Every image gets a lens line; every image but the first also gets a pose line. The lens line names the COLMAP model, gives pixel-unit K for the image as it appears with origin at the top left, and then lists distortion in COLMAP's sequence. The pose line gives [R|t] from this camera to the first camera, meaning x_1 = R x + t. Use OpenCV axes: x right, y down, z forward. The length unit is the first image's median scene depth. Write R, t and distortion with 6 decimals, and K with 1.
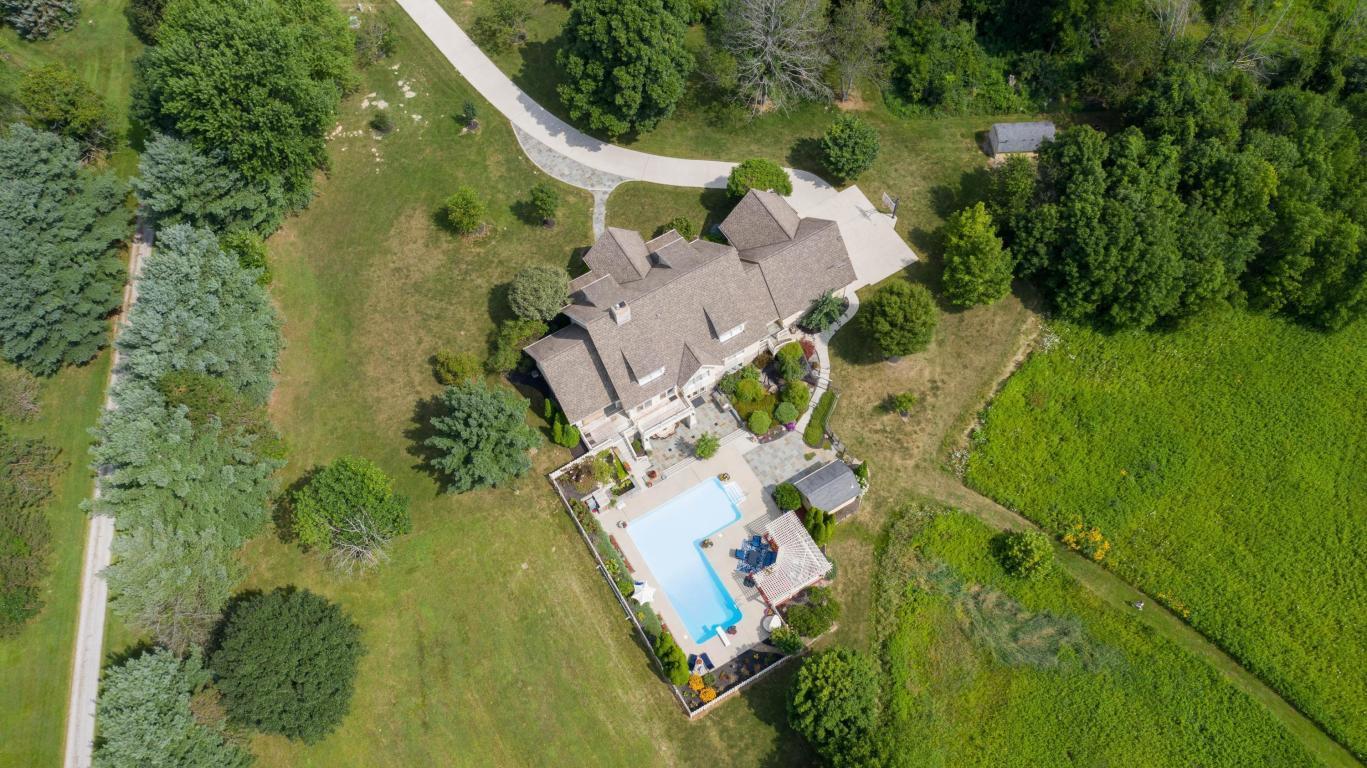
lens RADIAL K [[1069.4, 0, 683.5], [0, 1069.4, 384.0], [0, 0, 1]] dist [-0.024327, -0.001636]
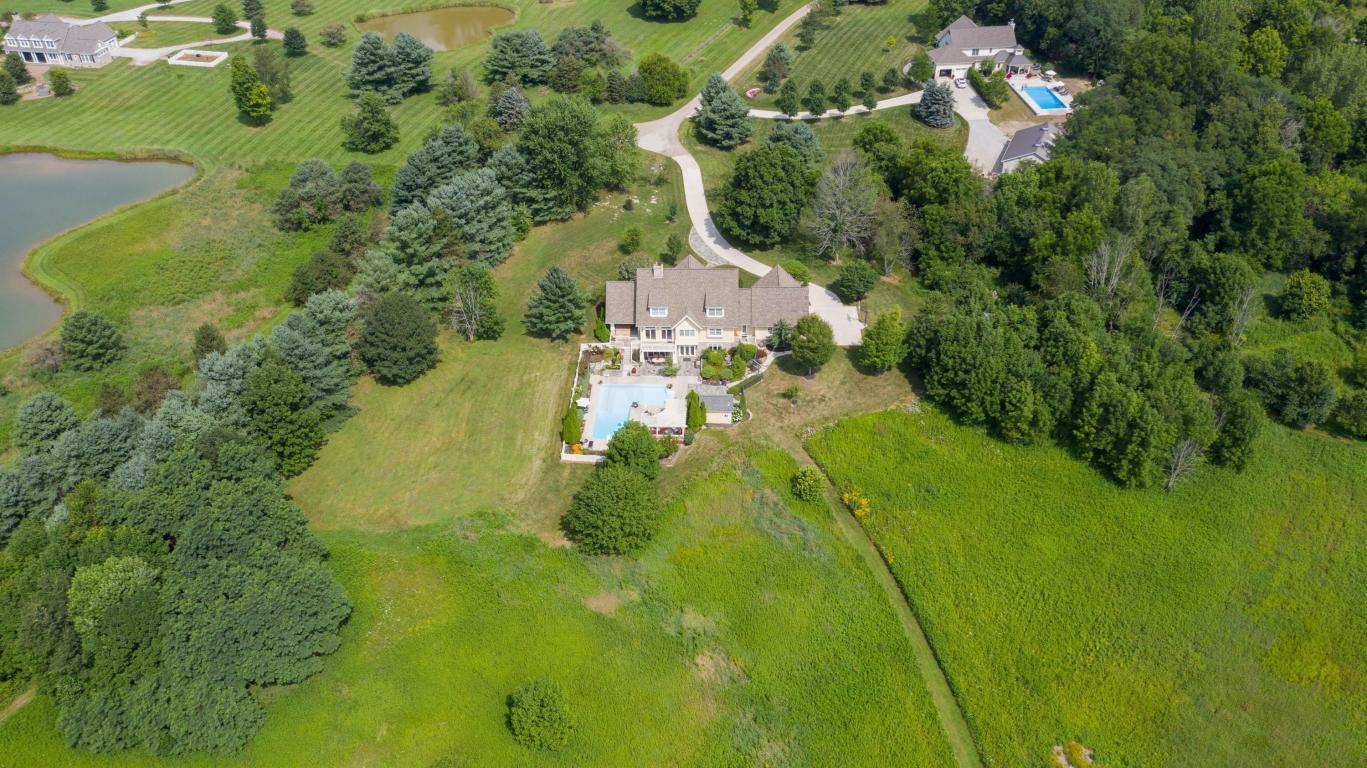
lens RADIAL K [[1069.4, 0, 683.5], [0, 1069.4, 384.0], [0, 0, 1]] dist [-0.024327, -0.001636]
pose [[0.838218, 0.330431, -0.433827, 0.728806], [-0.484197, 0.816943, -0.313302, 0.560659], [0.250887, 0.472673, 0.844770, -0.336266]]
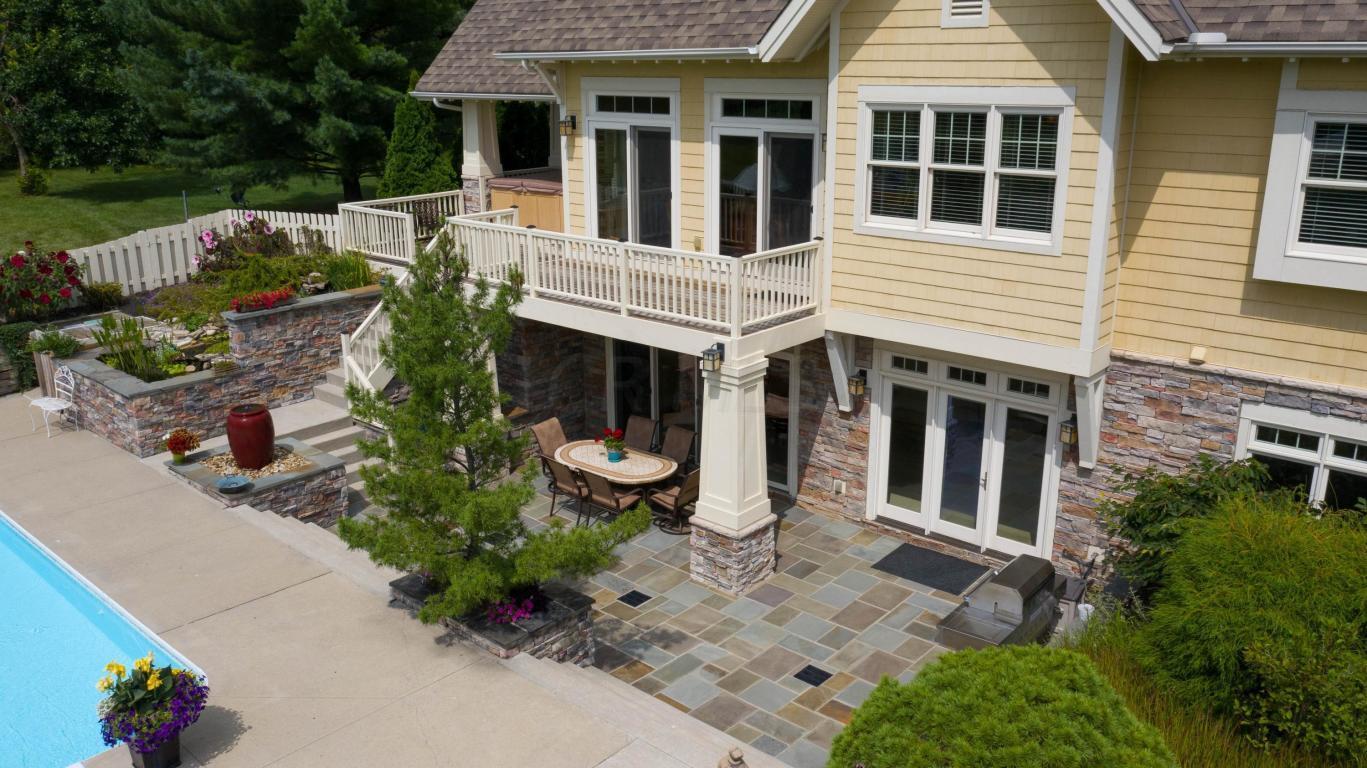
lens RADIAL K [[1082.8, 0, 683.5], [0, 1082.8, 384.0], [0, 0, 1]] dist [-0.002287, -0.002521]
pose [[0.304070, 0.287325, -0.908287, 0.120082], [-0.842829, 0.525553, -0.115904, 0.046750], [0.444051, 0.800773, 0.401971, 0.938051]]
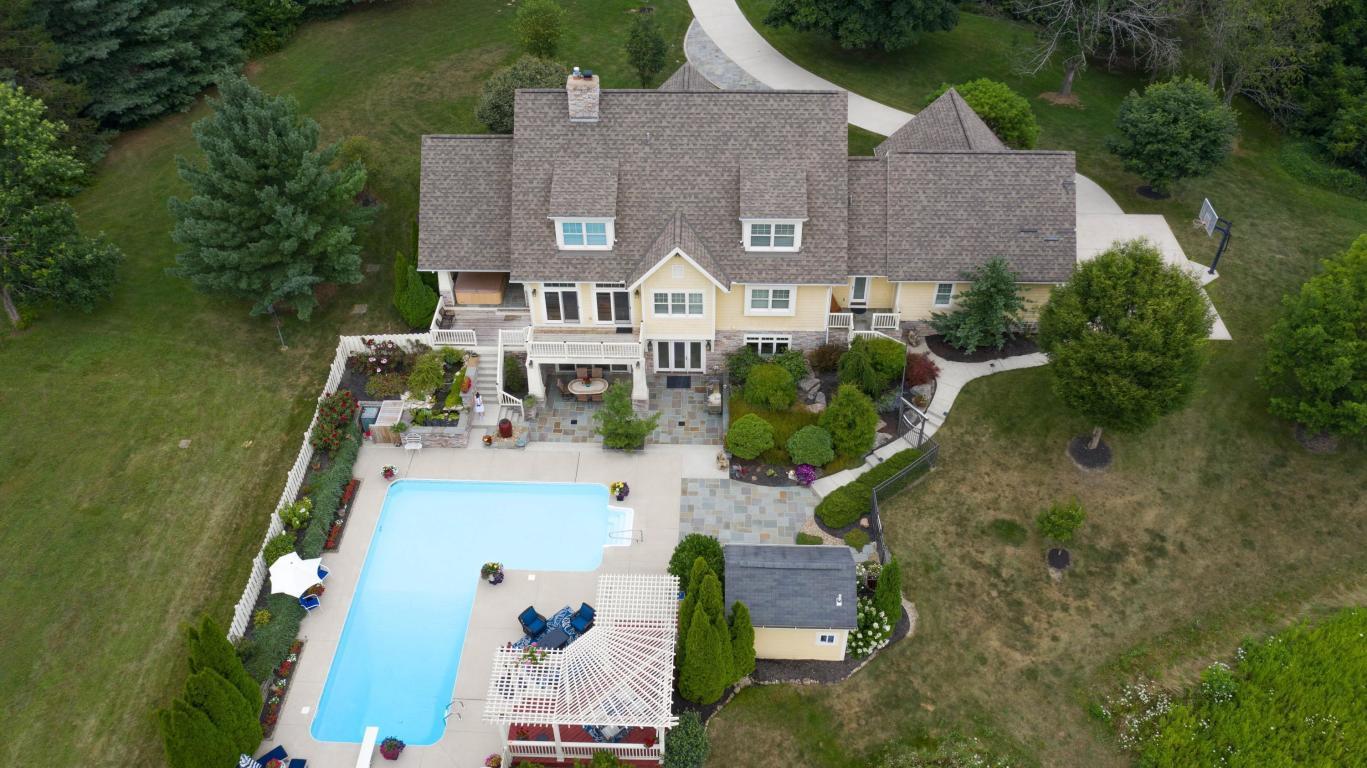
lens RADIAL K [[1069.4, 0, 683.5], [0, 1069.4, 384.0], [0, 0, 1]] dist [-0.024327, -0.001636]
pose [[0.840248, 0.366887, -0.399221, 0.225939], [-0.482021, 0.842602, -0.240162, 0.143174], [0.248272, 0.394228, 0.884842, 0.560140]]
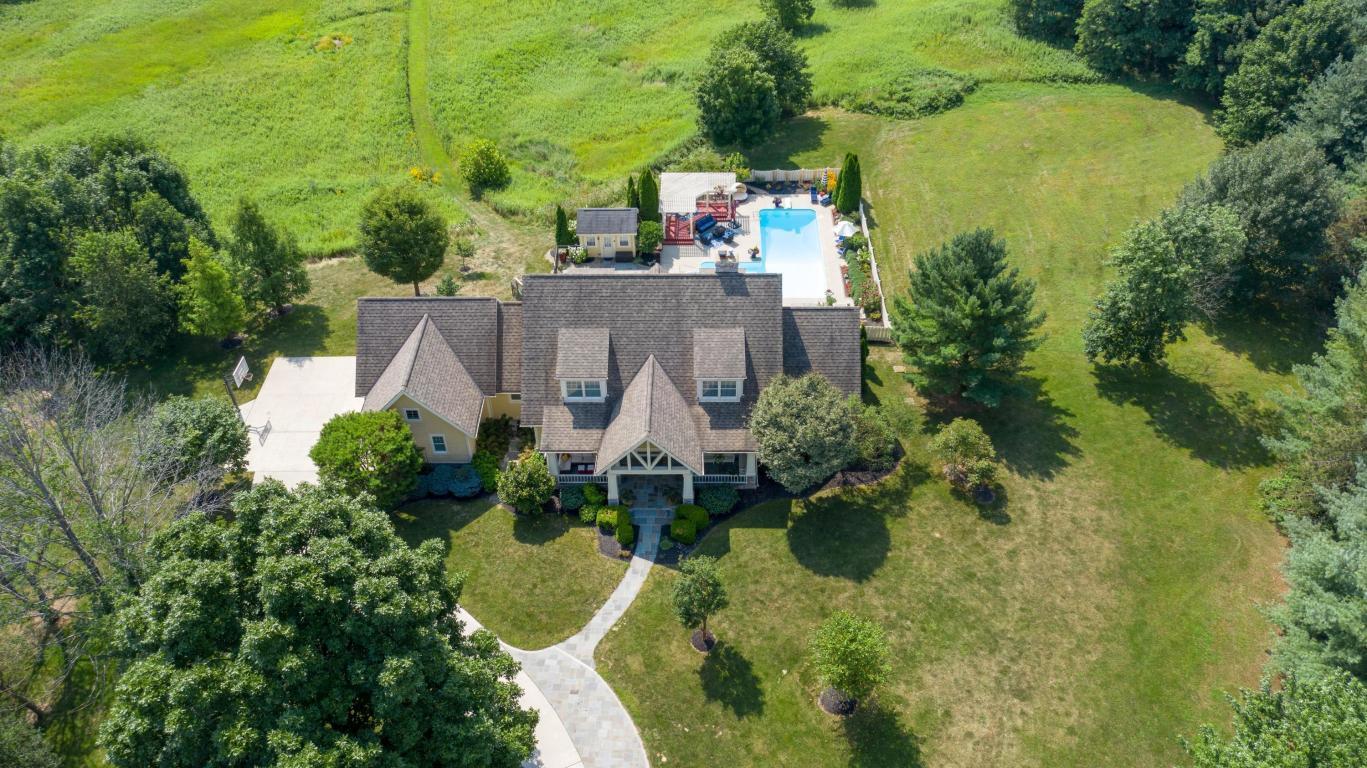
lens RADIAL K [[1069.4, 0, 683.5], [0, 1069.4, 384.0], [0, 0, 1]] dist [-0.024327, -0.001636]
pose [[-0.848969, -0.317216, 0.422641, -0.320743], [0.483184, -0.142133, 0.863905, -0.629064], [-0.213973, 0.937642, 0.273940, 0.822240]]
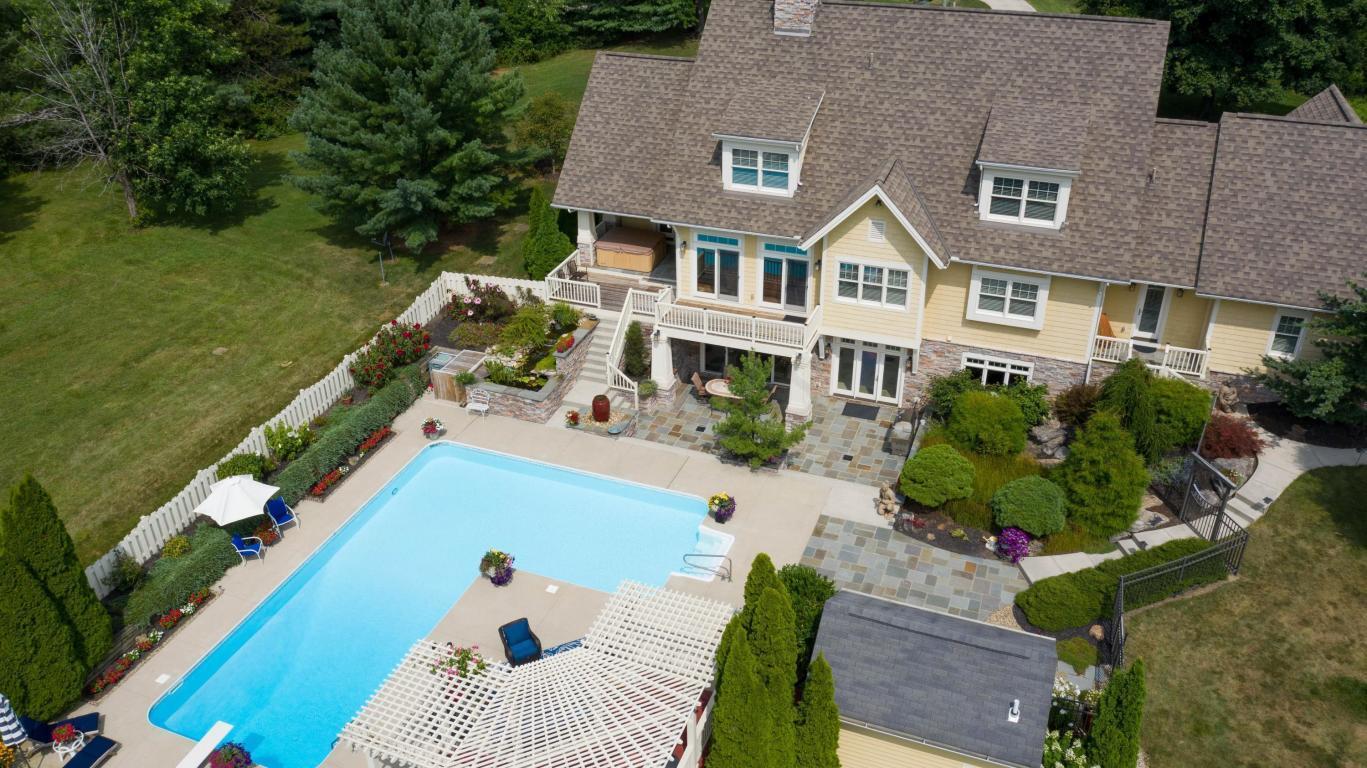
lens RADIAL K [[1069.4, 0, 683.5], [0, 1069.4, 384.0], [0, 0, 1]] dist [-0.024327, -0.001636]
pose [[0.616735, 0.404781, -0.675122, 0.222848], [-0.696115, 0.680870, -0.227685, 0.138277], [0.367507, 0.610384, 0.701690, 0.735081]]
